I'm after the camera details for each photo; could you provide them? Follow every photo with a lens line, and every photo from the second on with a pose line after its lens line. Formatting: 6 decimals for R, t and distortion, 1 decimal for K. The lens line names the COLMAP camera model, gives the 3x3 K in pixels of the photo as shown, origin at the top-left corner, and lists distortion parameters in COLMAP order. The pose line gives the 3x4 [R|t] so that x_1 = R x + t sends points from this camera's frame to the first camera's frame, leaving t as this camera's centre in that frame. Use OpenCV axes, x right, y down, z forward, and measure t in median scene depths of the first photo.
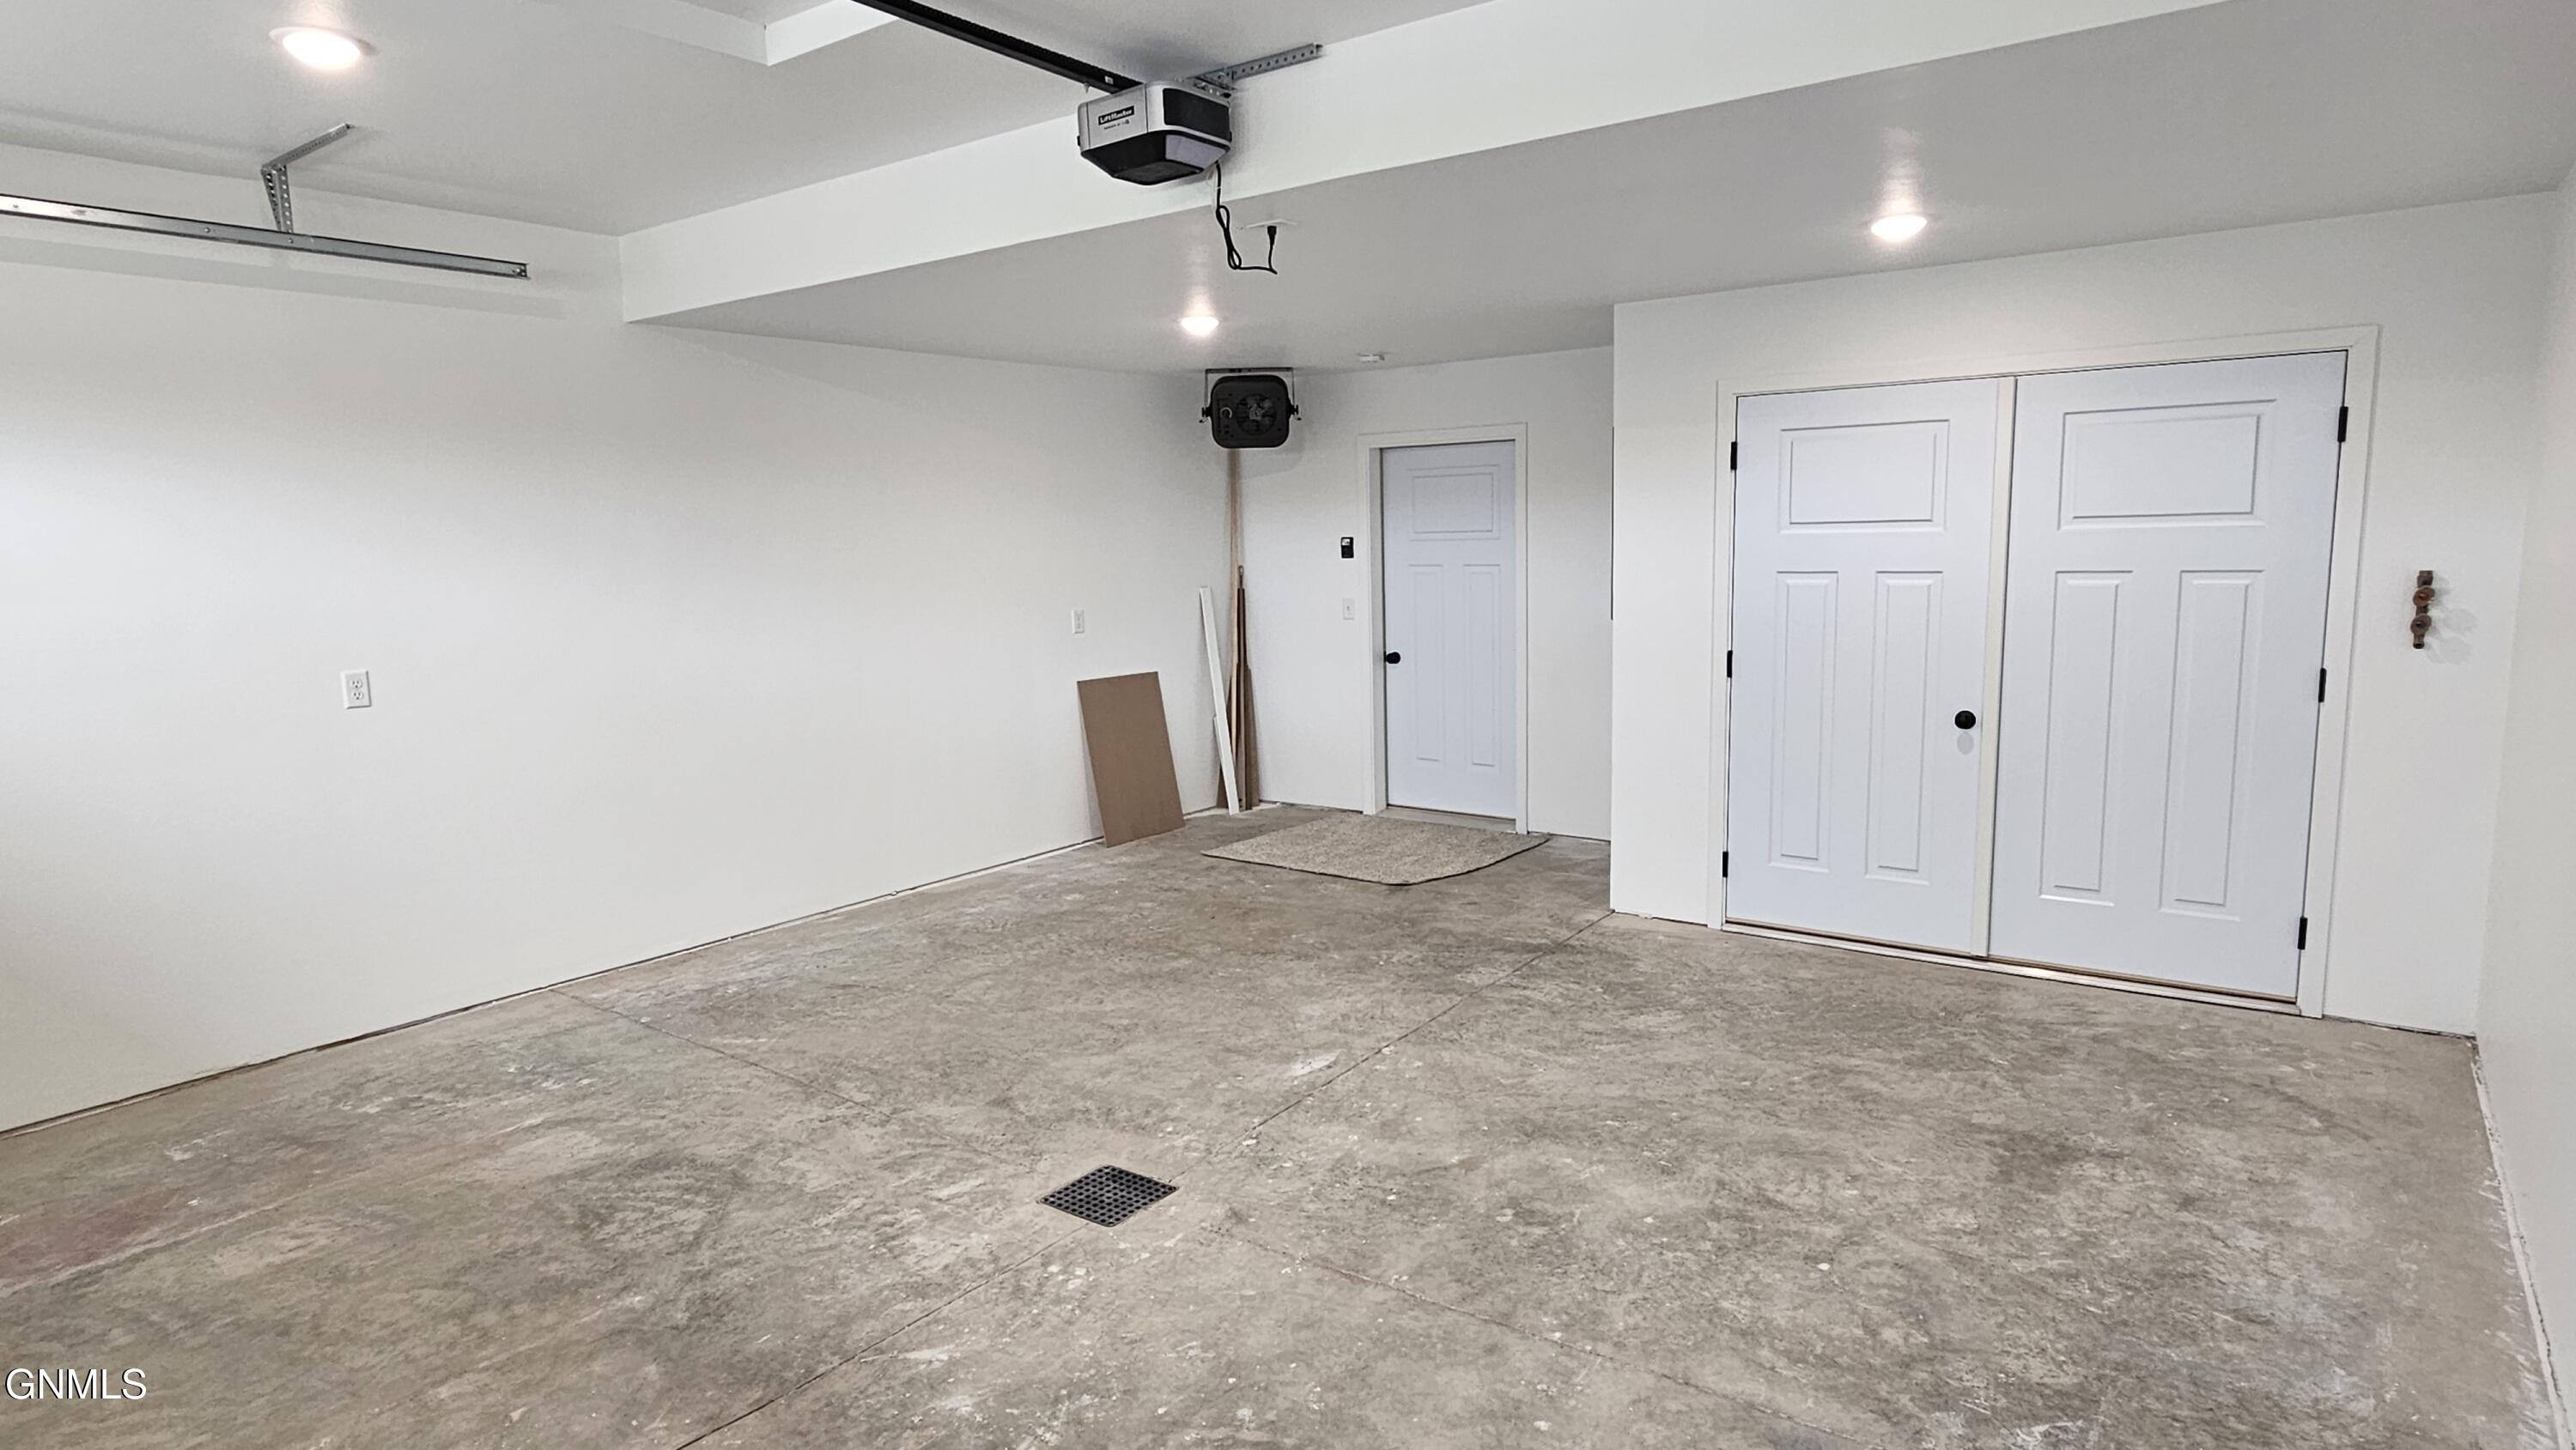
lens RADIAL K [[1421.4, 0, 1285.5], [0, 1421.4, 746.2], [0, 0, 1]] dist [-0.003140, 0.000538]
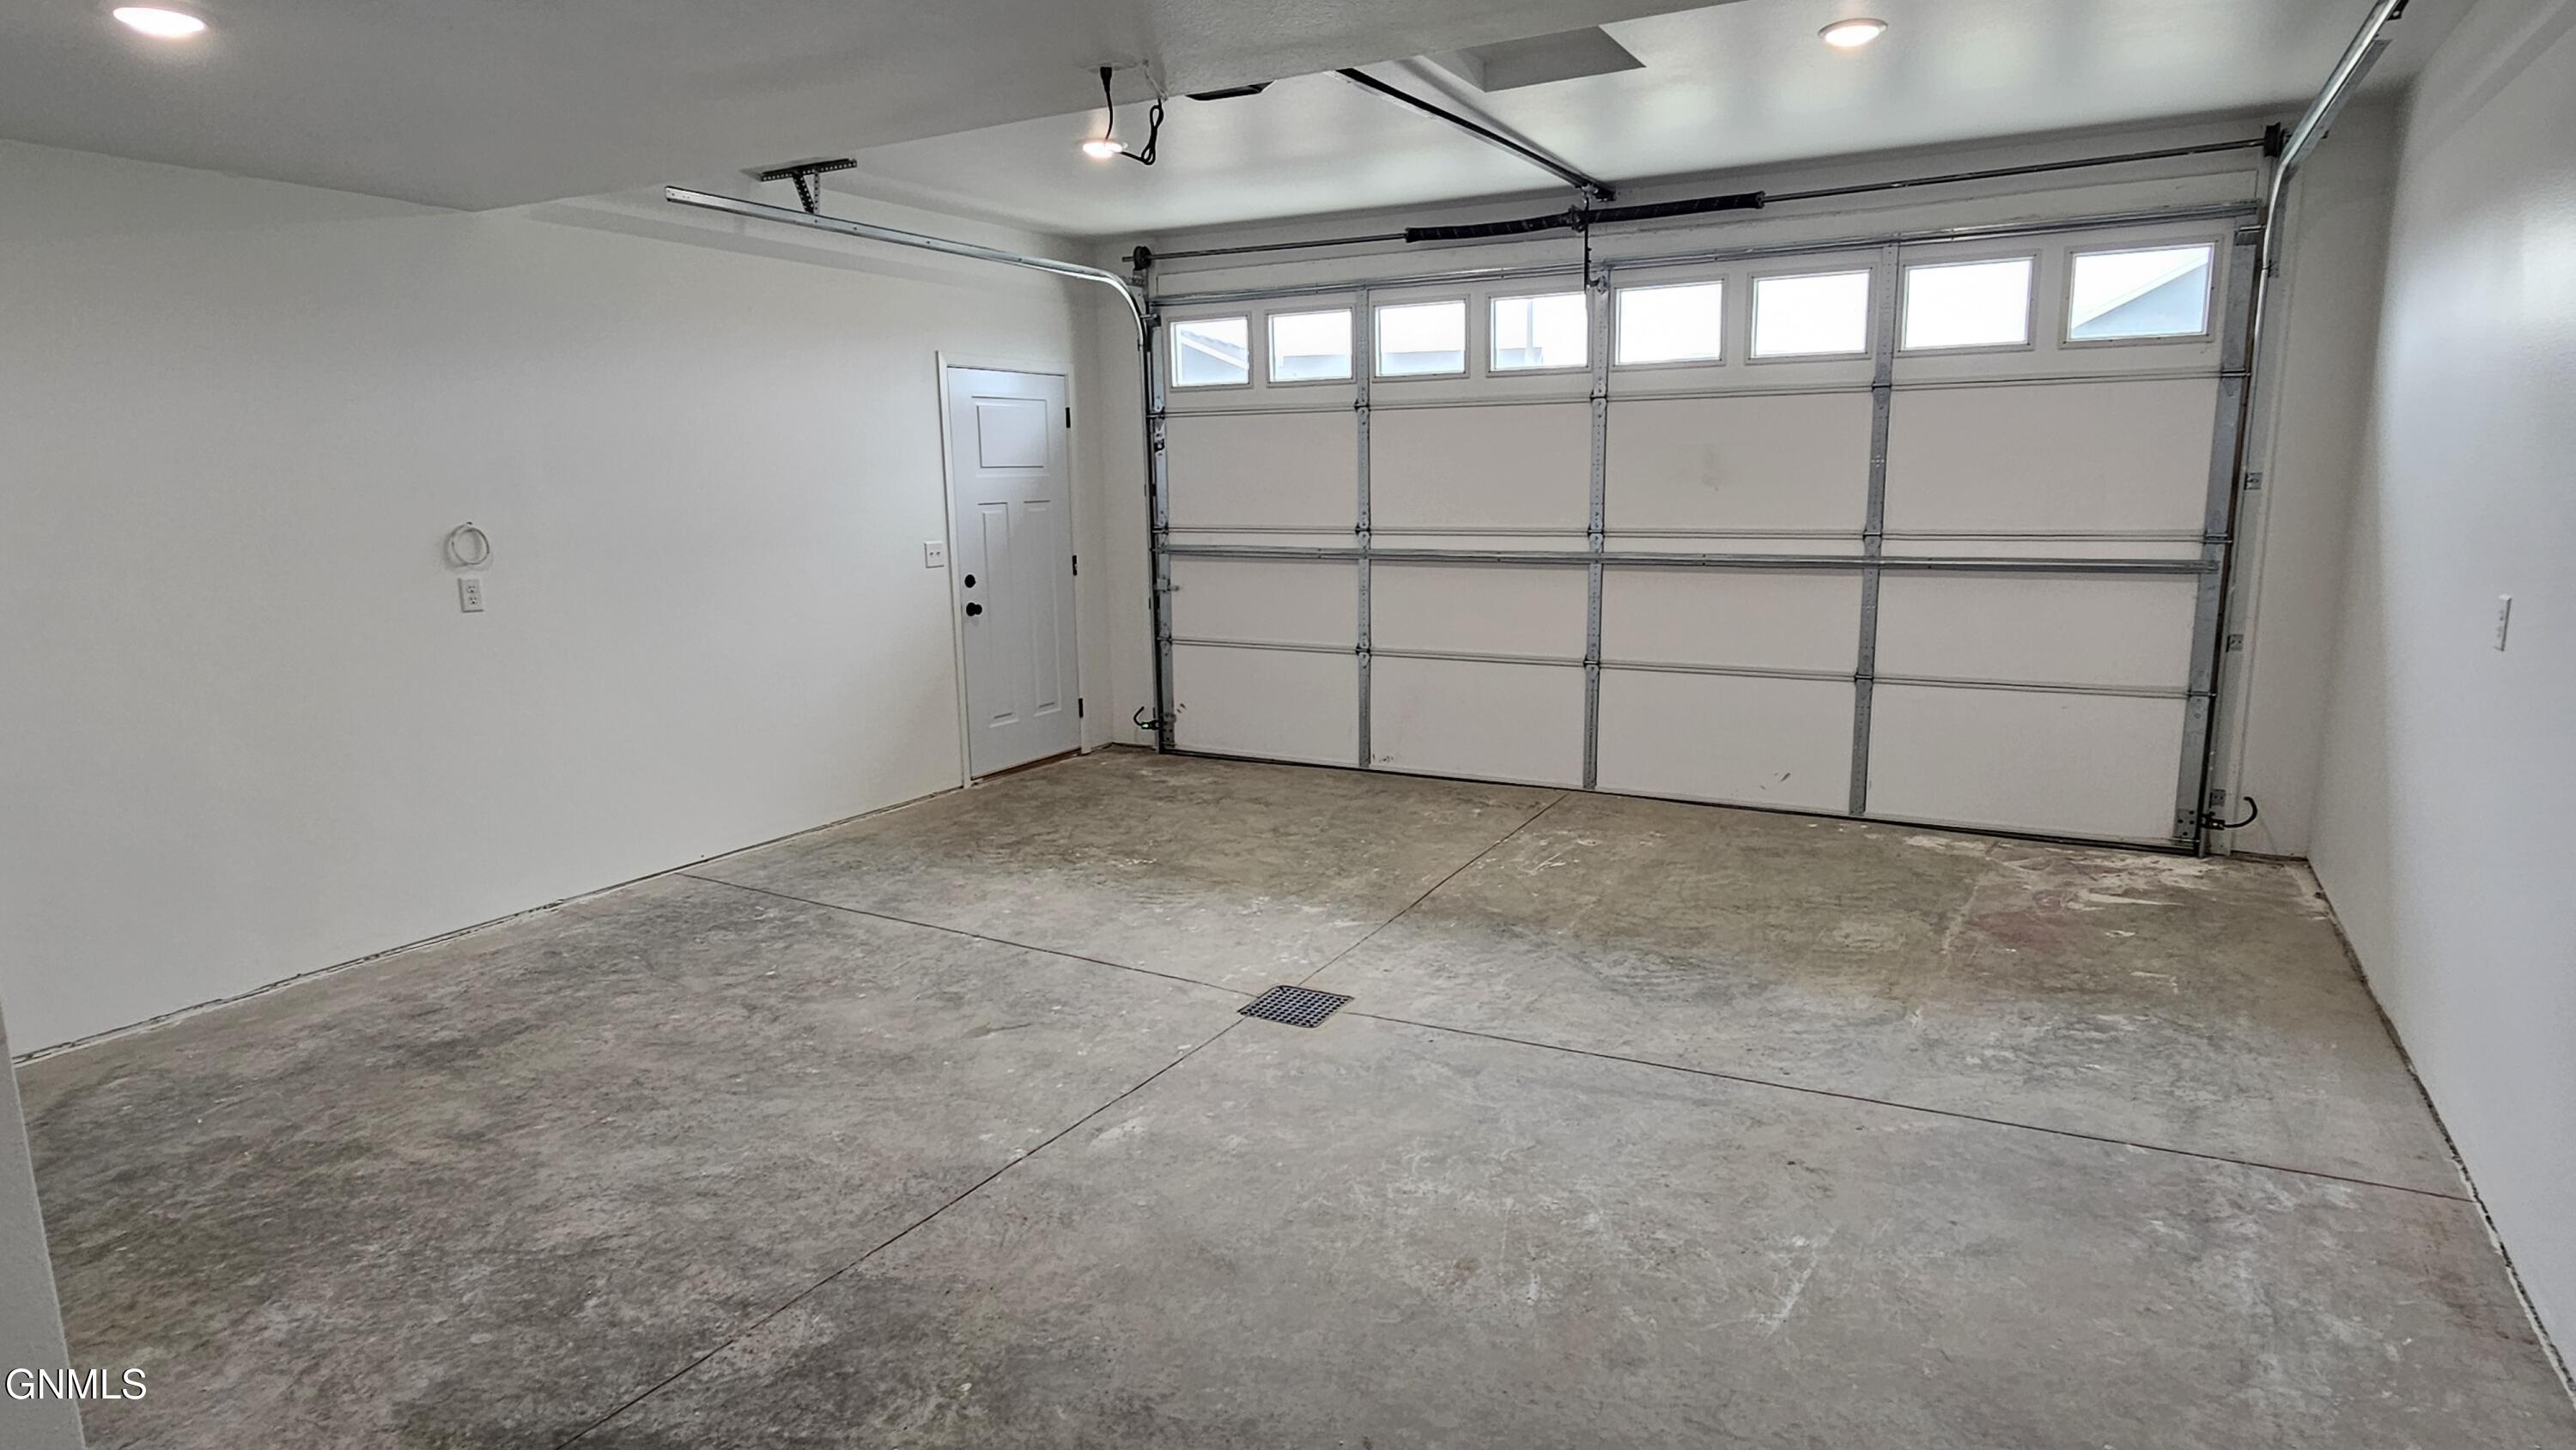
lens RADIAL K [[1421.4, 0, 1285.5], [0, 1421.4, 746.2], [0, 0, 1]] dist [-0.003140, 0.000538]
pose [[-0.991446, 0.062442, -0.114616, 0.006071], [0.019936, 0.940282, 0.339811, -0.279305], [0.128990, 0.334619, -0.933484, 1.940716]]
